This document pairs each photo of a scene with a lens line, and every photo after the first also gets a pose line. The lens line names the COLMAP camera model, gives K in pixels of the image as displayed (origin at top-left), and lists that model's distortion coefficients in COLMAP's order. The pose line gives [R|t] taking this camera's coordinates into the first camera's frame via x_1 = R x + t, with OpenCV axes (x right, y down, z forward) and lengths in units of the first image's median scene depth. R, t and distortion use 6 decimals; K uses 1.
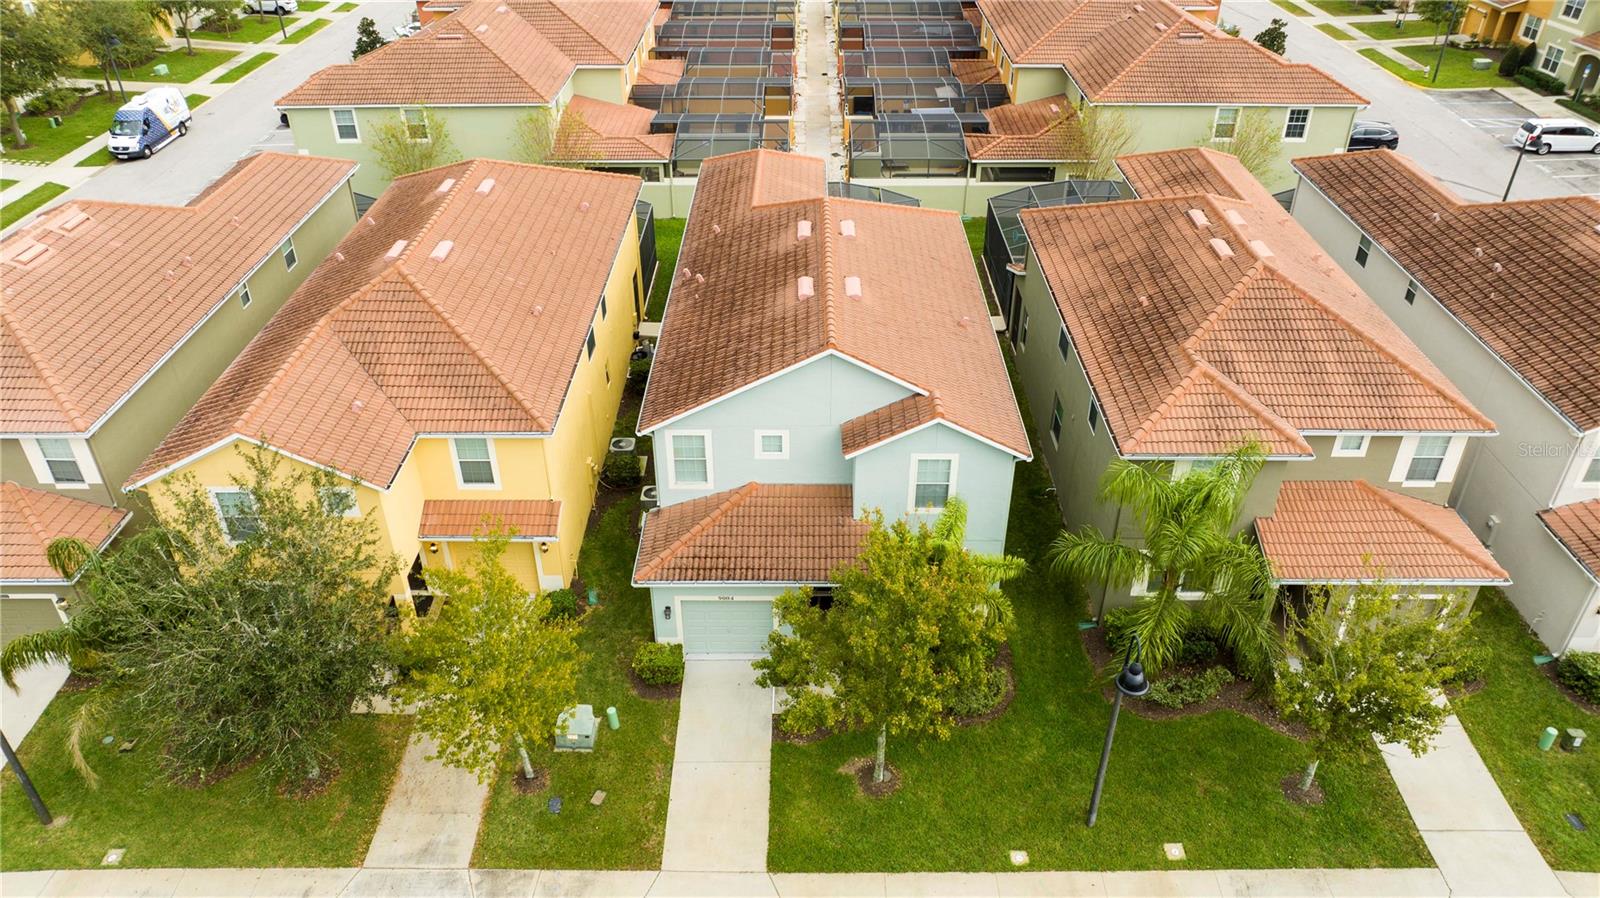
lens RADIAL K [[1121.0, 0, 798.2], [0, 1121.0, 450.6], [0, 0, 1]] dist [-0.036274, 0.043993]
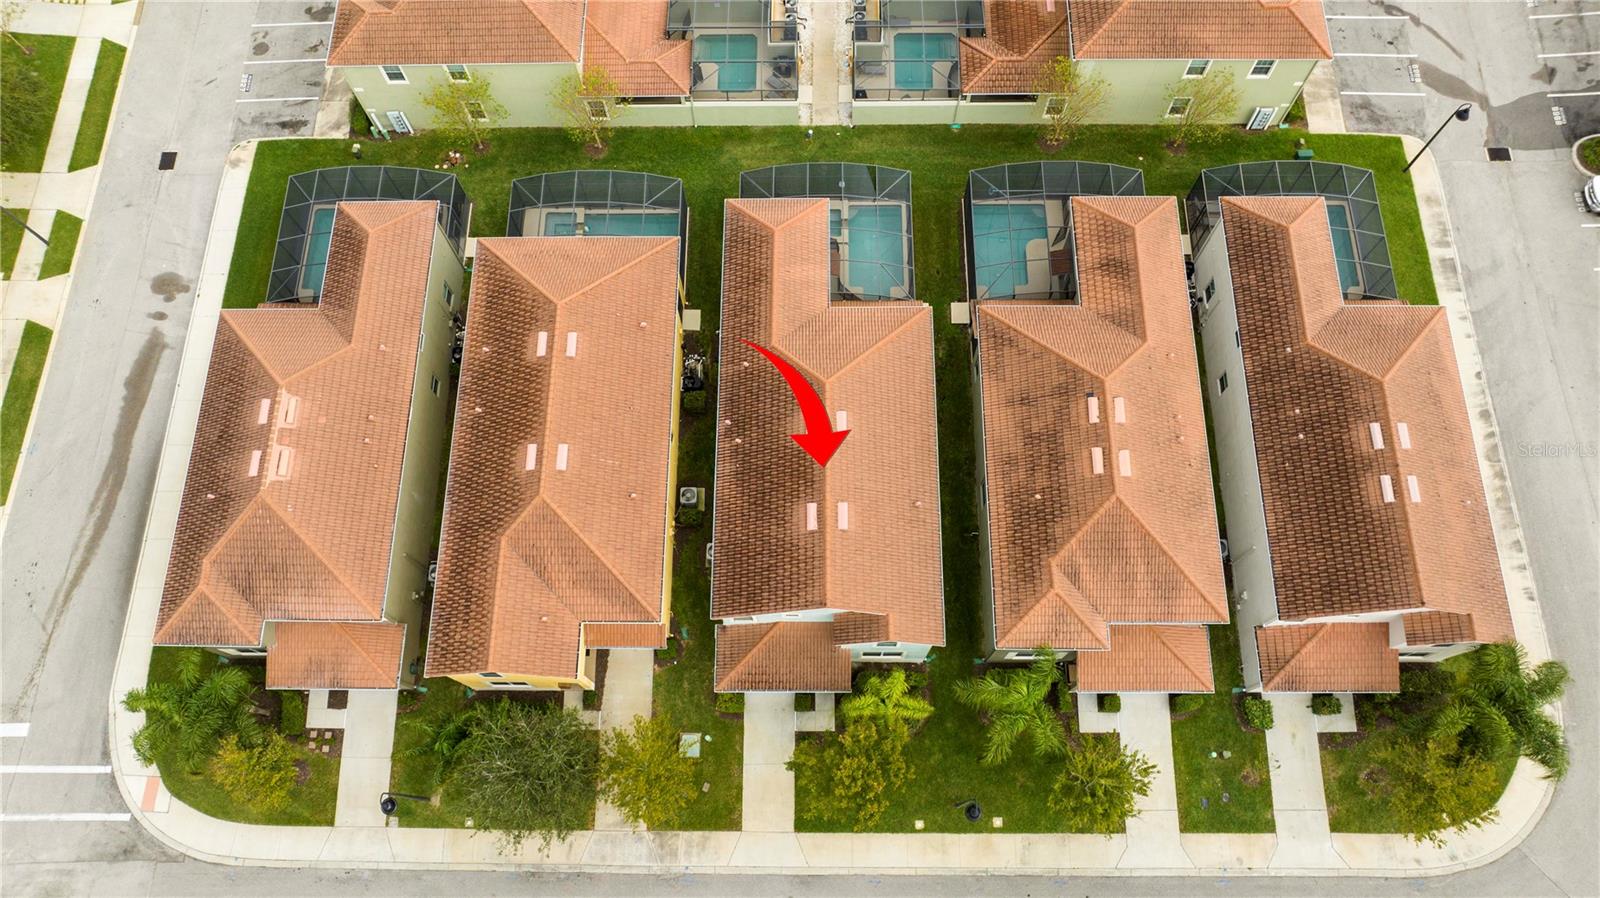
lens RADIAL K [[1121.0, 0, 798.0], [0, 1121.0, 448.8], [0, 0, 1]] dist [-0.036274, 0.043993]
pose [[0.999908, -0.006240, -0.012050, 0.006550], [0.012183, 0.803986, 0.594524, -1.226130], [0.005978, -0.594616, 0.803988, -0.192724]]
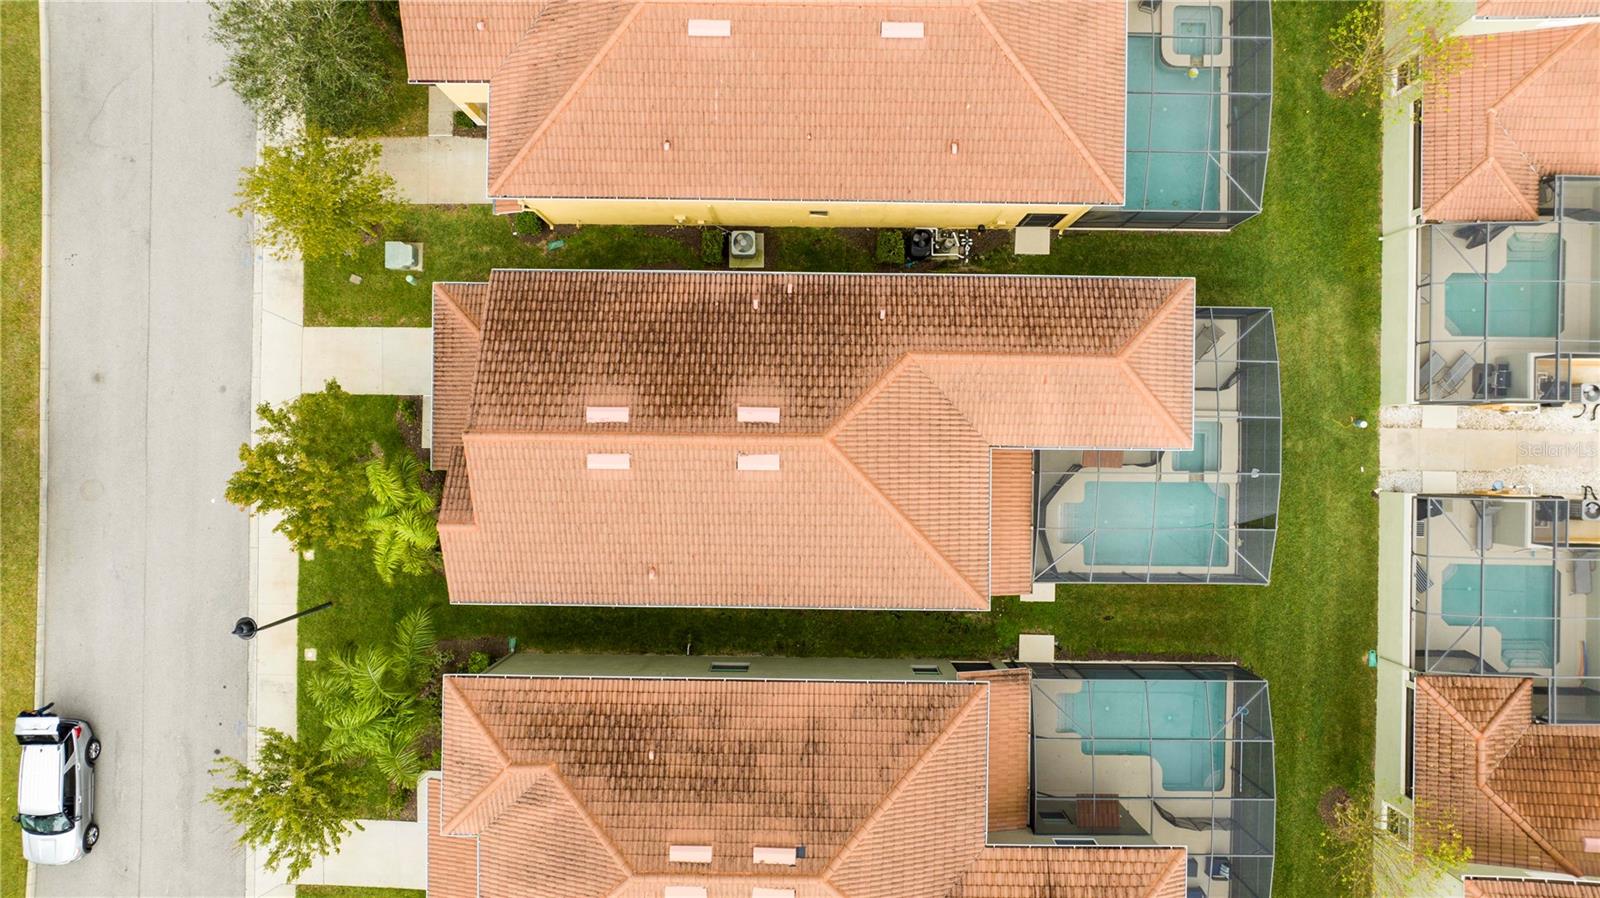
lens RADIAL K [[1121.0, 0, 809.4], [0, 1121.0, 450.1], [0, 0, 1]] dist [-0.036274, 0.043993]
pose [[-0.003887, 0.999968, 0.006992, 0.033160], [-0.549254, -0.007978, 0.835618, -1.180818], [0.835647, -0.000593, 0.549267, 0.646908]]
